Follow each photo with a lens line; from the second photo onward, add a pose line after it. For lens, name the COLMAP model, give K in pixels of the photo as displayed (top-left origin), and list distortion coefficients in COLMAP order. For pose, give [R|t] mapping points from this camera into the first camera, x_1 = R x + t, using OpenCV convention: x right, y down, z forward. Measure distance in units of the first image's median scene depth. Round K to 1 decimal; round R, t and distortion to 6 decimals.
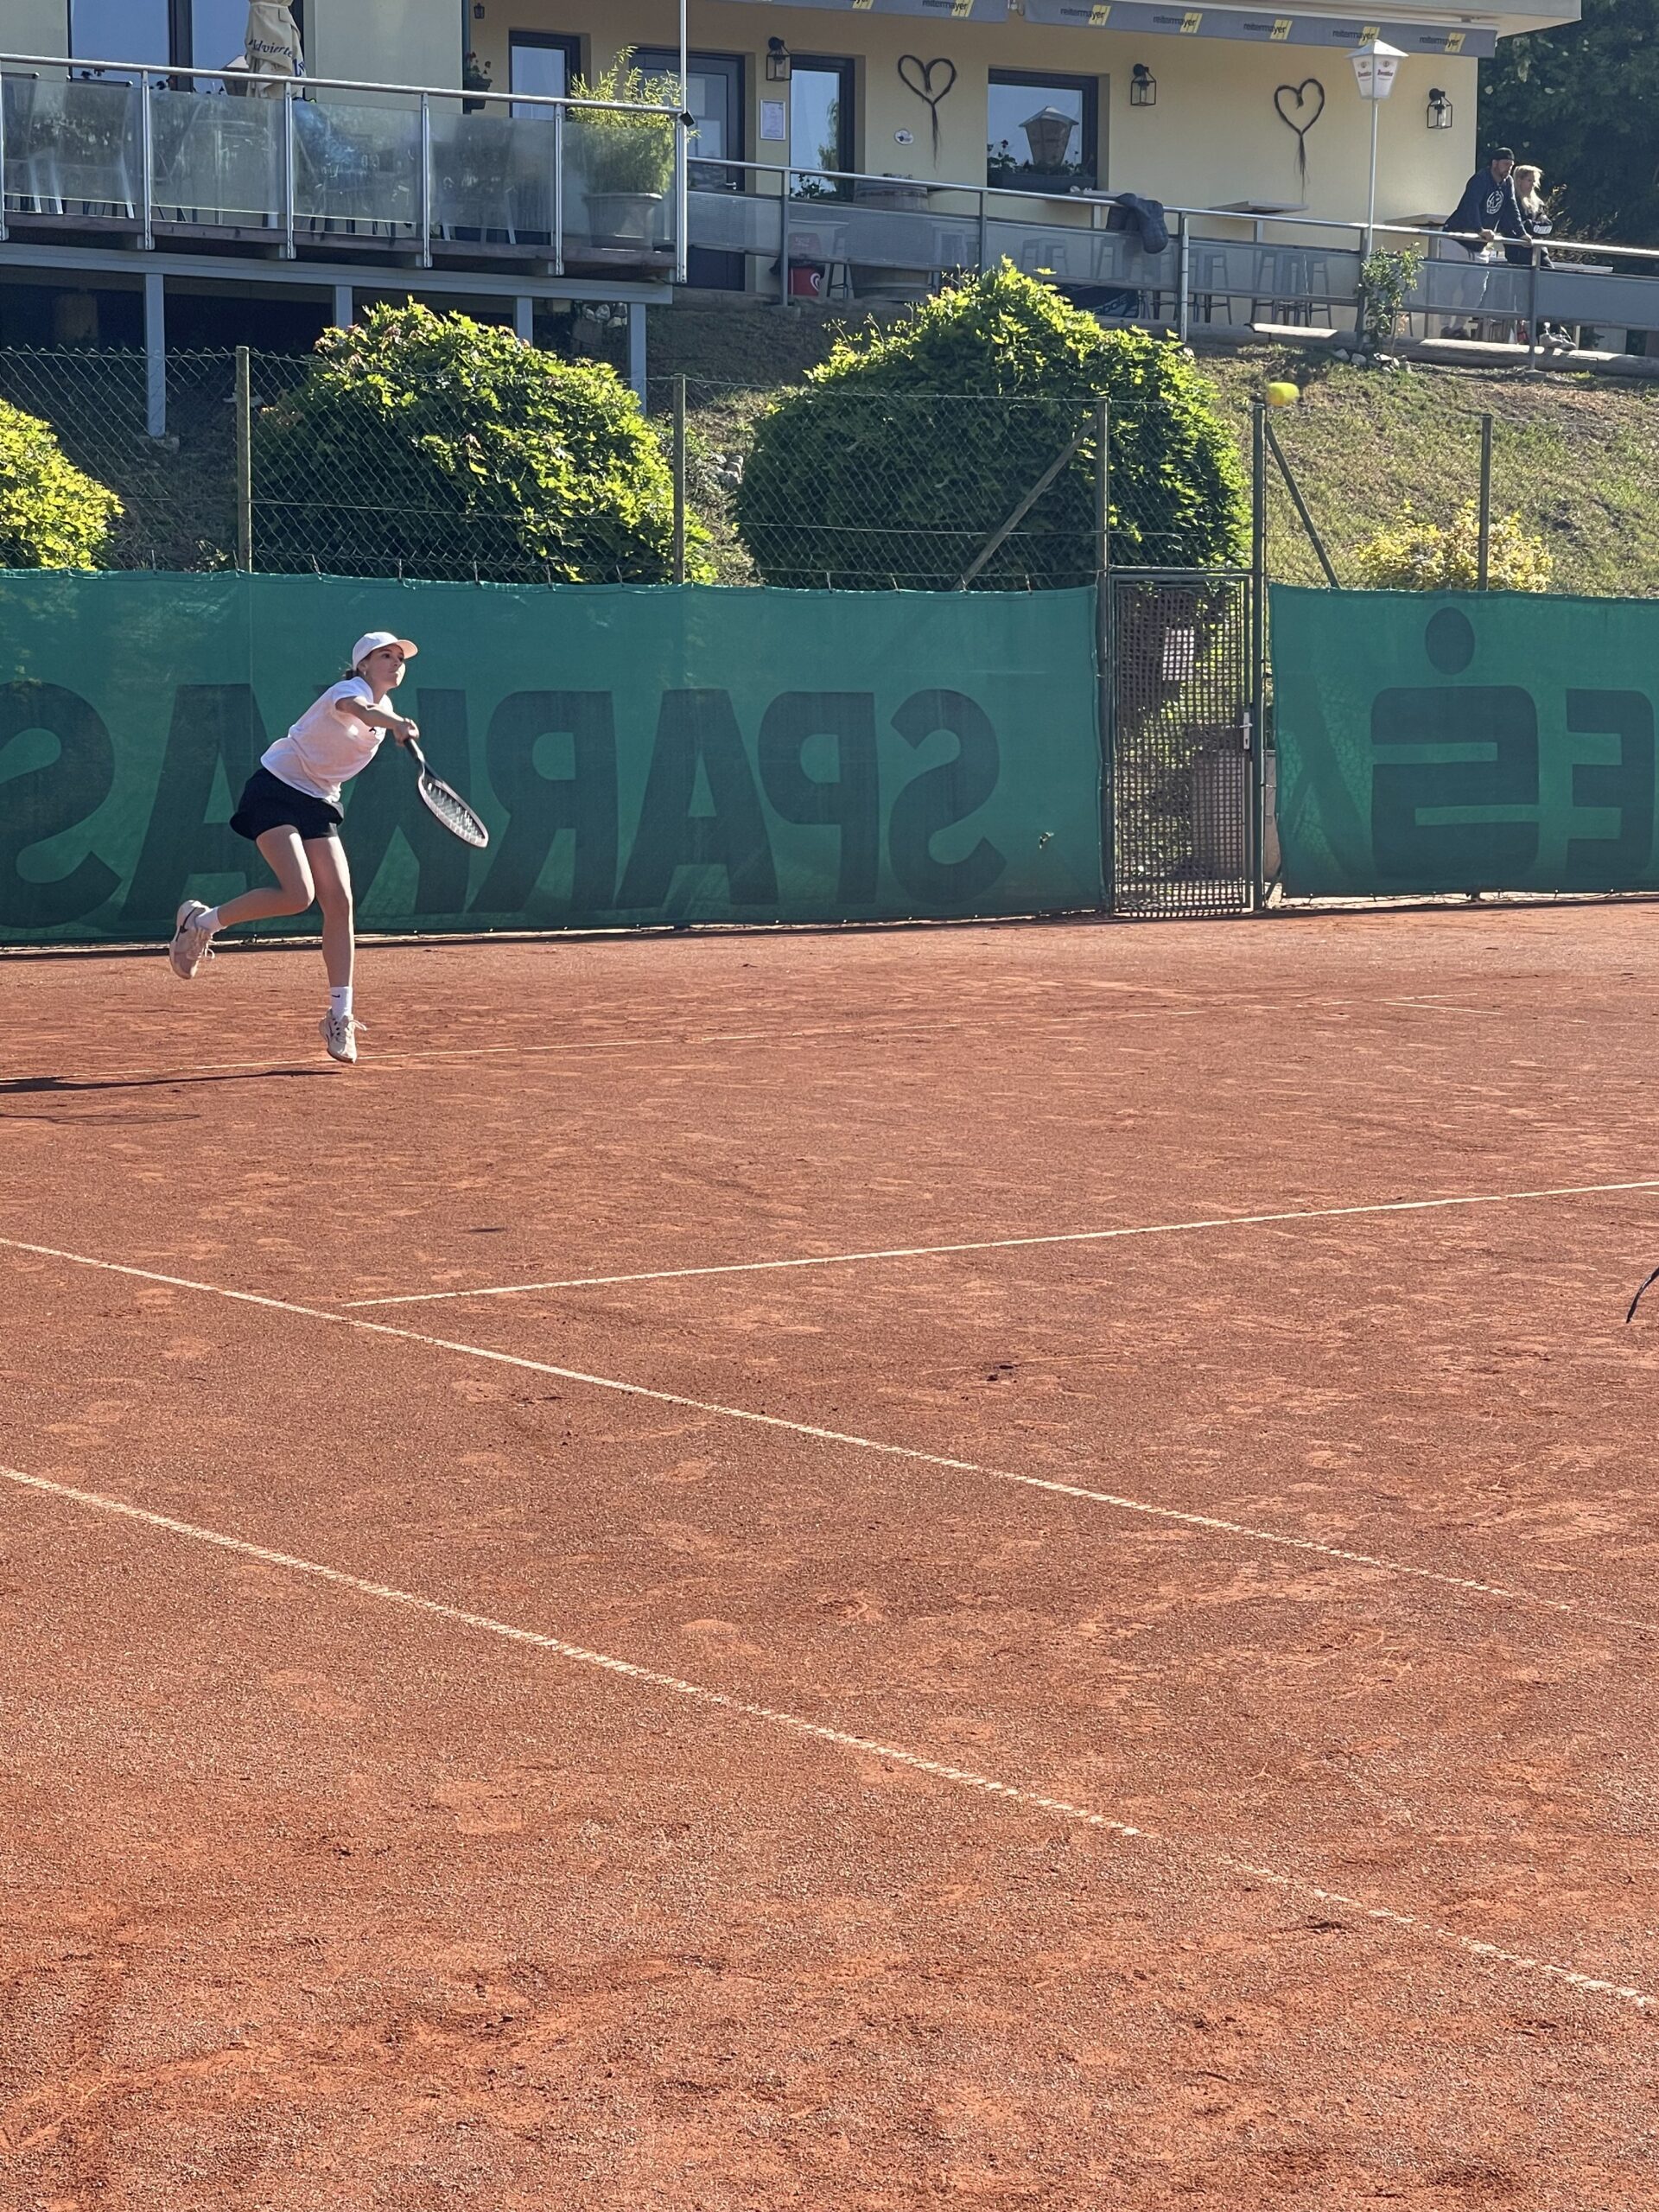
lens RADIAL K [[4636.9, 0, 872.8], [0, 4636.9, 1093.9], [0, 0, 1]] dist [0.265764, 0.000000]
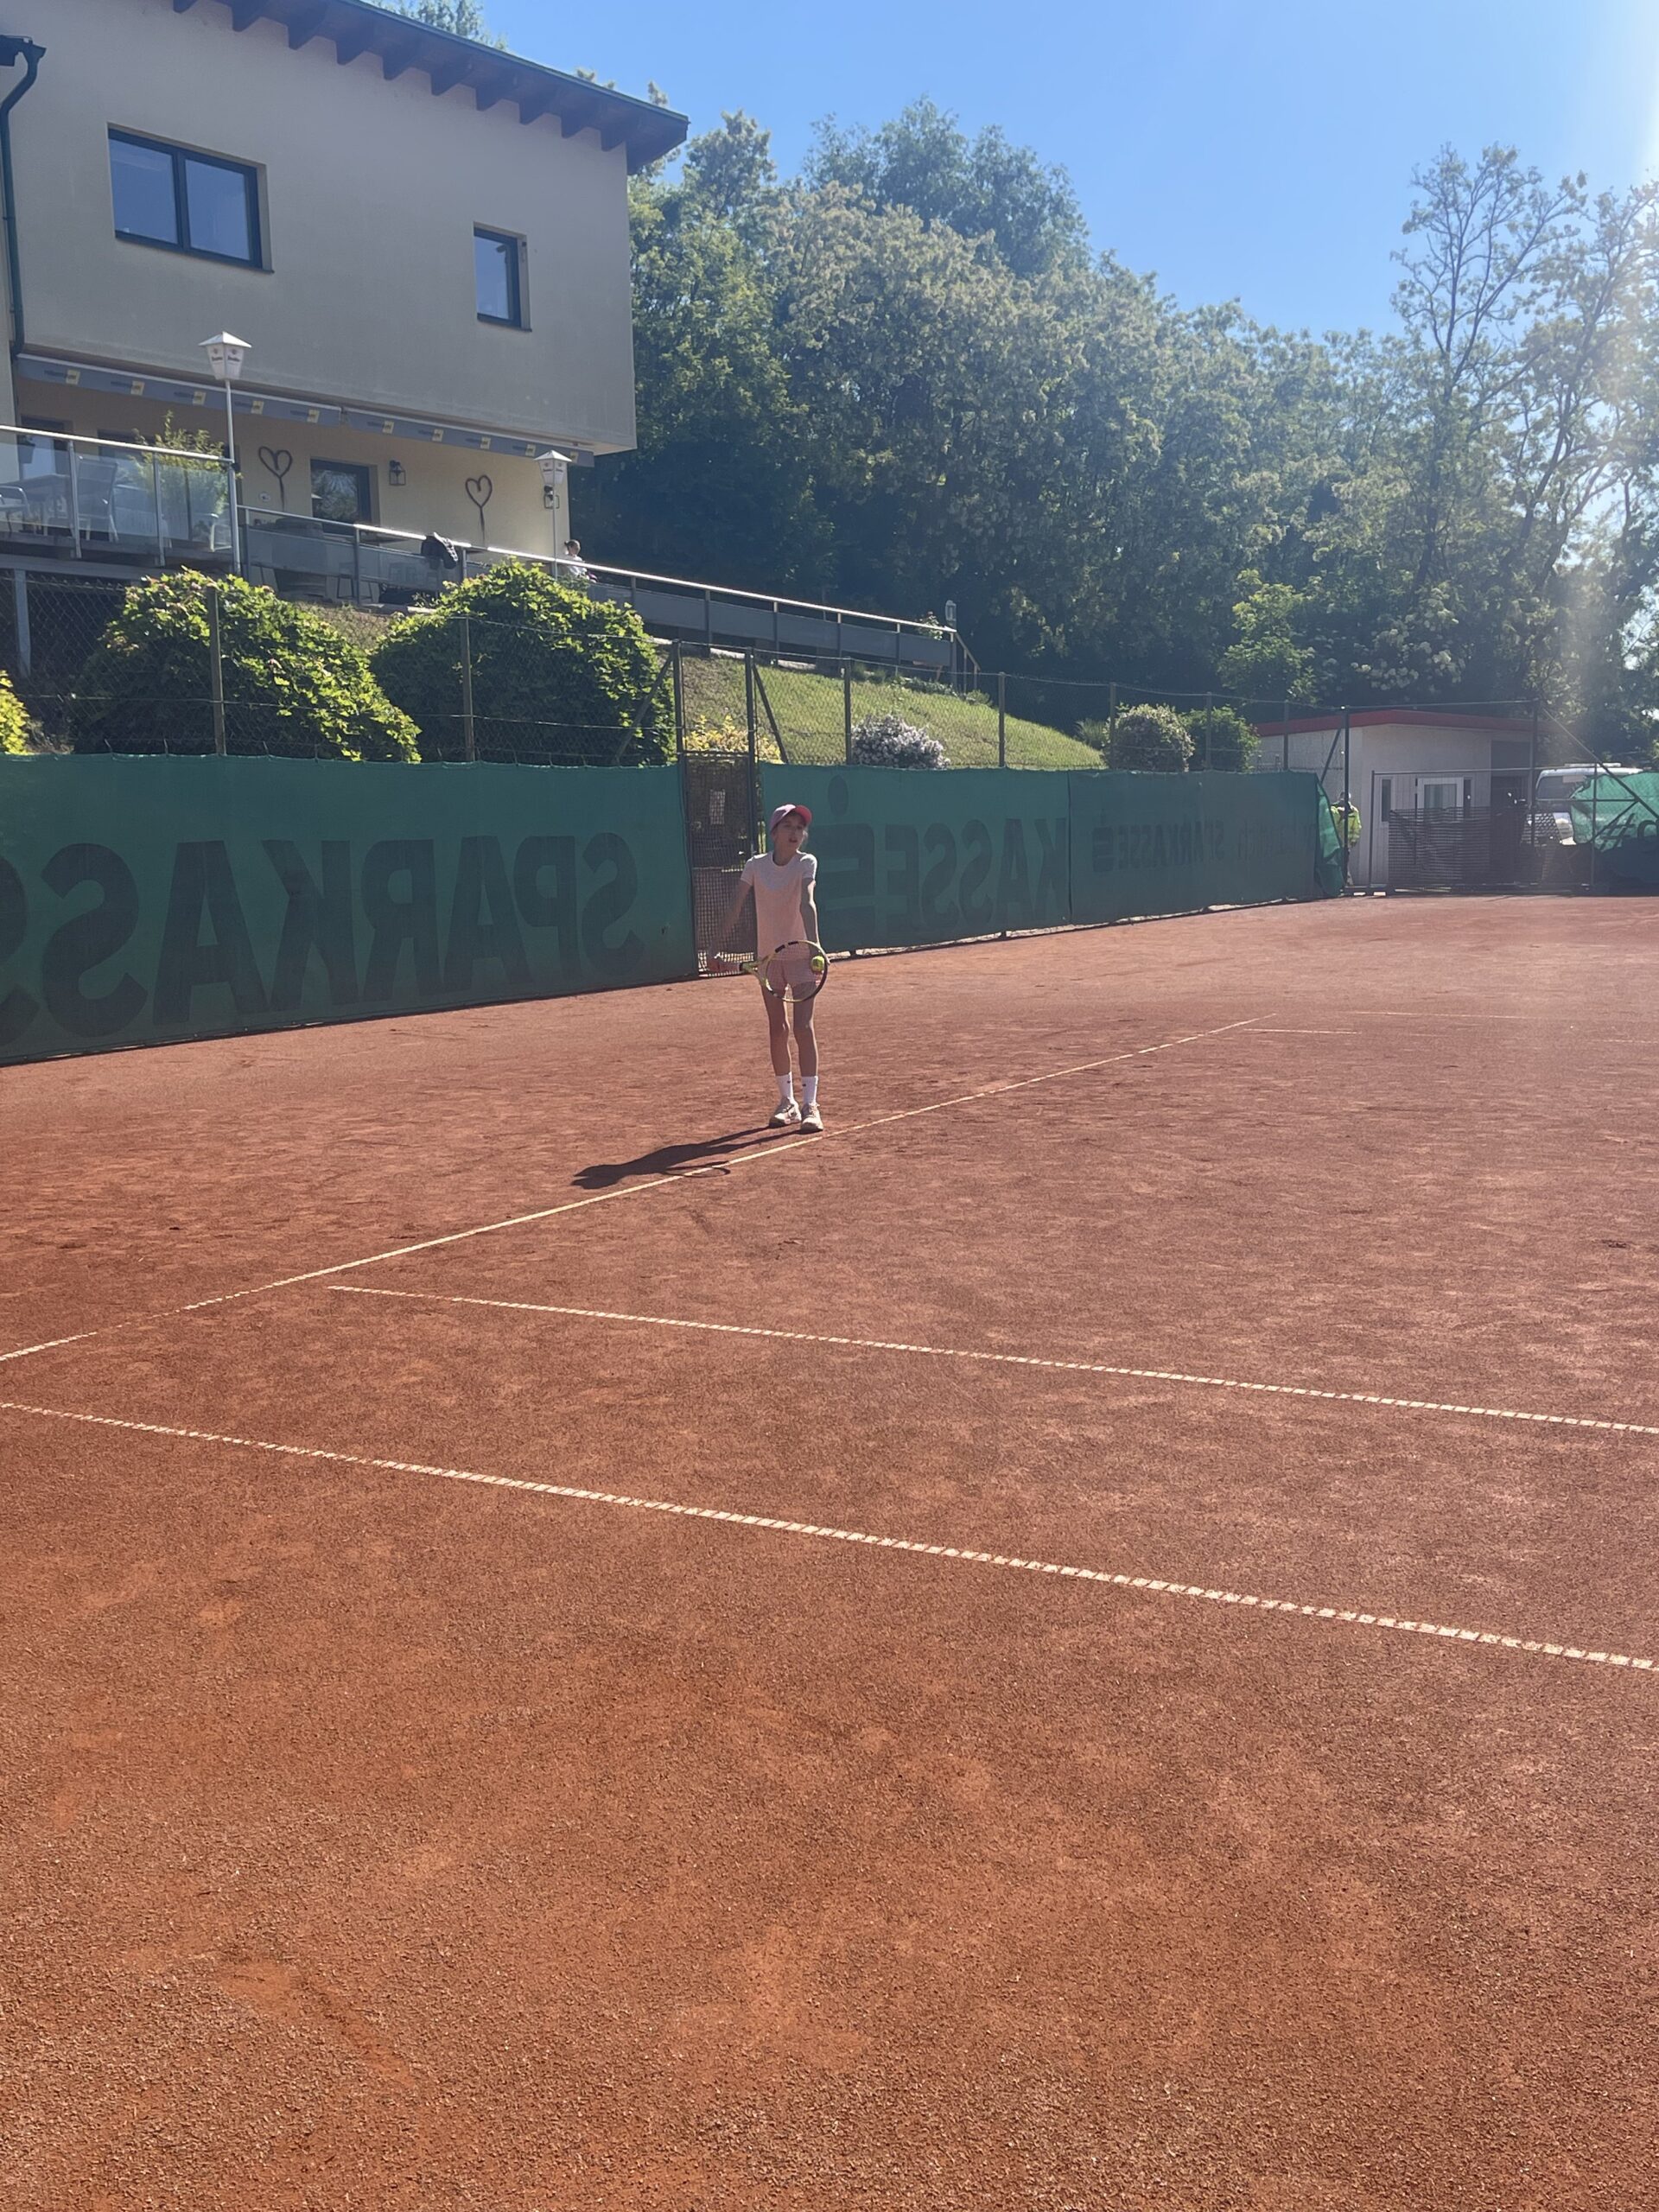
lens RADIAL K [[2270.4, 0, 842.0], [0, 2270.4, 1103.8], [0, 0, 1]] dist [0.050571, 0.000000]
pose [[0.916265, -0.077362, 0.393031, -0.188232], [0.065576, 0.996905, 0.043350, -0.023890], [-0.395169, -0.013947, 0.918503, 0.271153]]
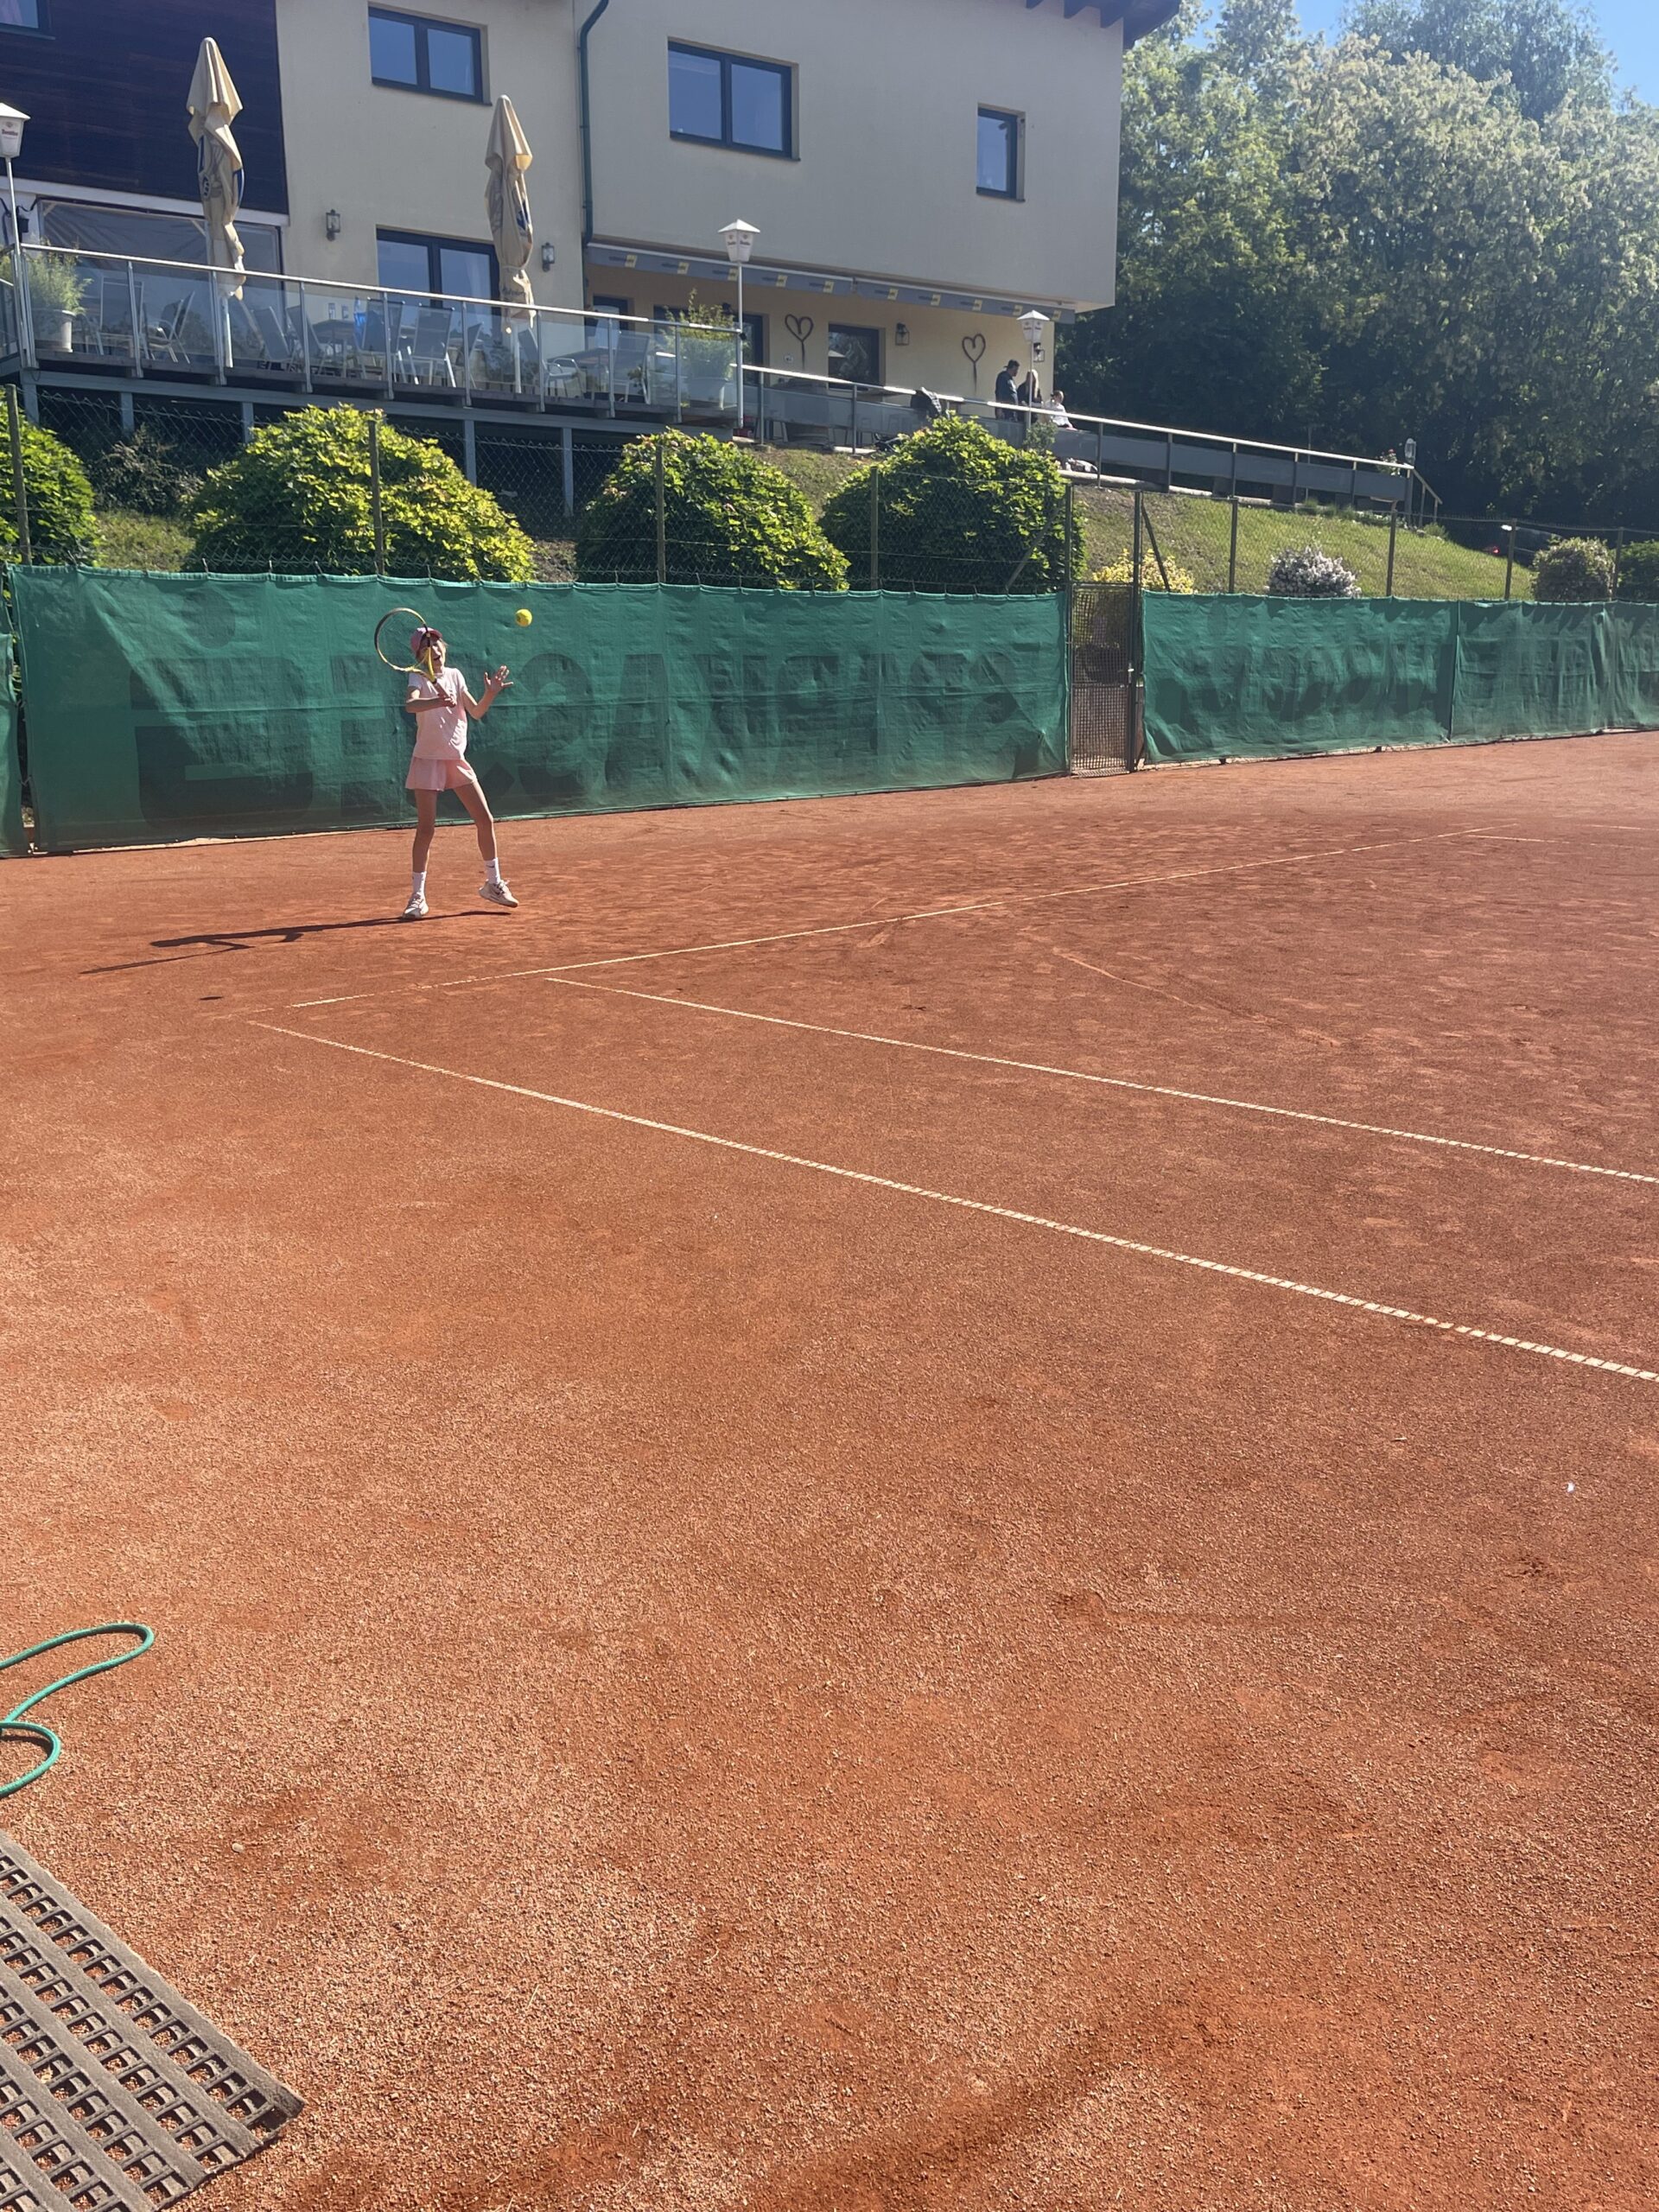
lens RADIAL K [[1976.0, 0, 831.7], [0, 1976.0, 1115.3], [0, 0, 1]] dist [0.038884, -0.002831]
pose [[0.988376, -0.045204, 0.145151, -0.148805], [0.024147, 0.989329, 0.143682, -0.019143], [-0.150098, -0.138507, 0.978921, 0.217563]]
